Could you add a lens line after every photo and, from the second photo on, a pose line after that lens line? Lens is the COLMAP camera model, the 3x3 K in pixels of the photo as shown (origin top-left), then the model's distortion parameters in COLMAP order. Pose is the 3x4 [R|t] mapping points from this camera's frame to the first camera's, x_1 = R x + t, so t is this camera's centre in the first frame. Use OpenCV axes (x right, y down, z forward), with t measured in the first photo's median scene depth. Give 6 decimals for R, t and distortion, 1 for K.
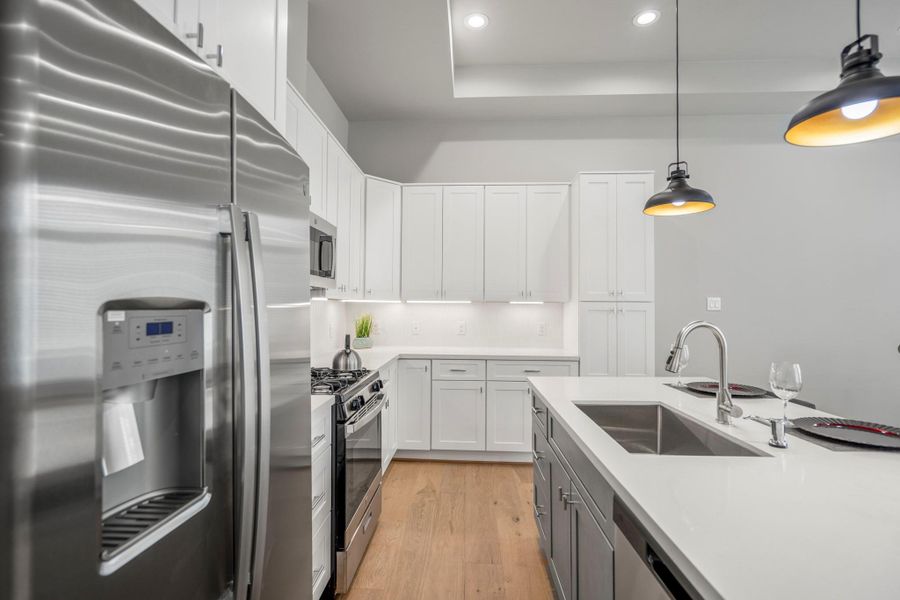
lens RADIAL K [[424.1, 0, 451.4], [0, 424.1, 294.6], [0, 0, 1]] dist [-0.000788, 0.000131]
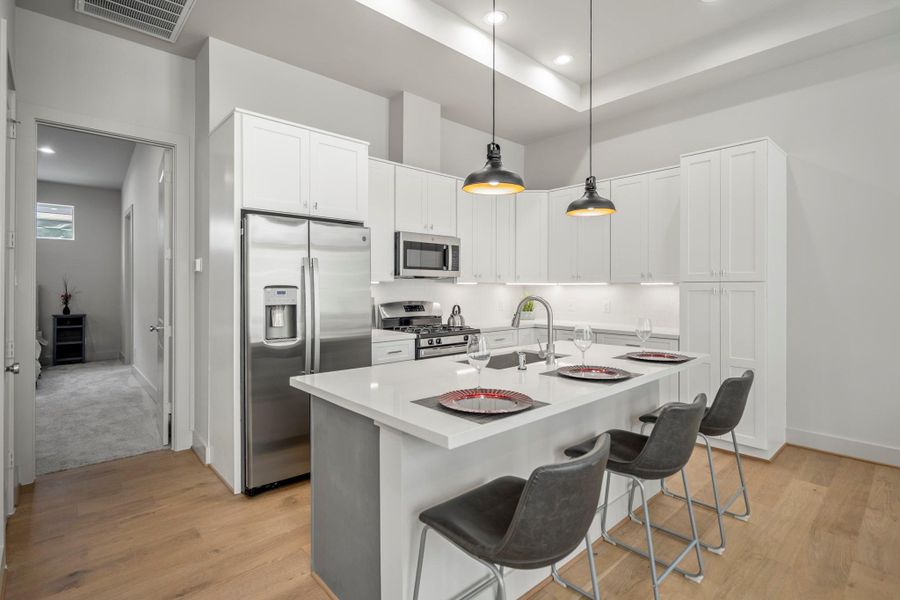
lens RADIAL K [[424.1, 0, 438.9], [0, 424.1, 289.3], [0, 0, 1]] dist [-0.000788, 0.000131]
pose [[0.693735, -0.002953, -0.720224, 1.138683], [0.023155, 0.999566, 0.018205, 0.003527], [0.719858, -0.029307, 0.693503, -0.239558]]
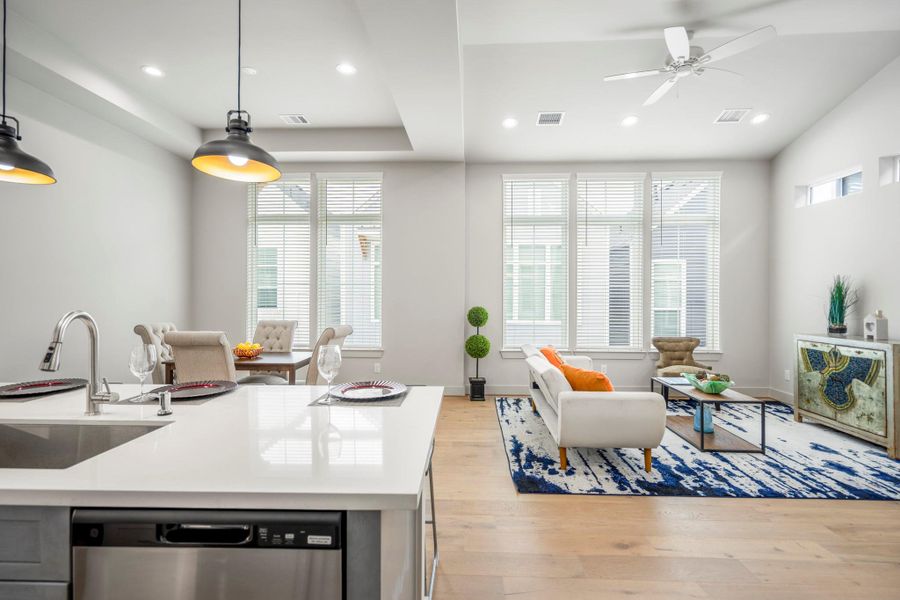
lens RADIAL K [[424.1, 0, 449.1], [0, 424.1, 297.3], [0, 0, 1]] dist [-0.000788, 0.000131]
pose [[-0.003258, -0.004113, 0.999986, -0.288526], [-0.032018, 0.999479, 0.004007, 0.002443], [-0.999482, -0.032005, -0.003388, 0.161181]]
